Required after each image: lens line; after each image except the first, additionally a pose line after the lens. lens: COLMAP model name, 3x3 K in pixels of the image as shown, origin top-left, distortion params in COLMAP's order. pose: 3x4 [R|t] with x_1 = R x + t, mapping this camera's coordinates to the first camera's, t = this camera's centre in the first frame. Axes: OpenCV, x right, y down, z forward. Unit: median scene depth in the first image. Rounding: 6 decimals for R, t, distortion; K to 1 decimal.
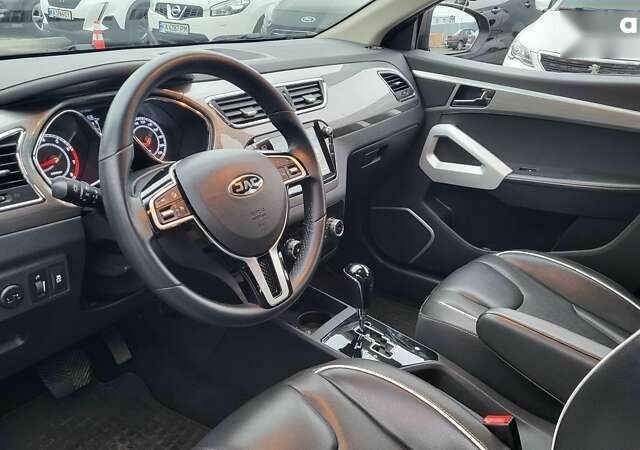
lens RADIAL K [[607.1, 0, 322.2], [0, 607.1, 225.9], [0, 0, 1]] dist [0.040446, -0.001849]
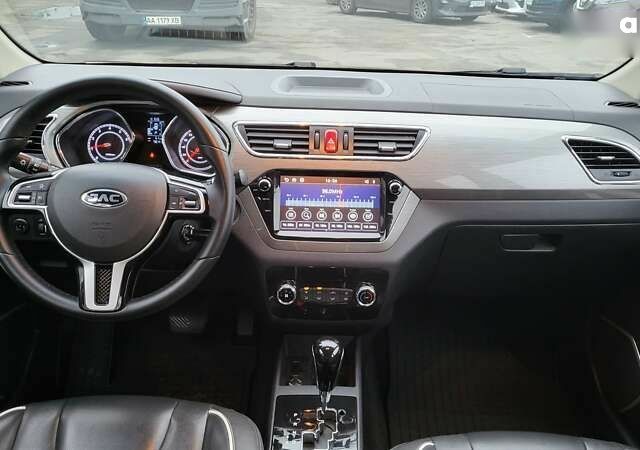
lens RADIAL K [[607.1, 0, 322.2], [0, 607.1, 225.9], [0, 0, 1]] dist [0.040446, -0.001849]
pose [[0.563083, 0.306808, -0.767337, 0.749044], [-0.315787, 0.937947, 0.143295, -0.235946], [0.763686, 0.161628, 0.625028, 0.478035]]
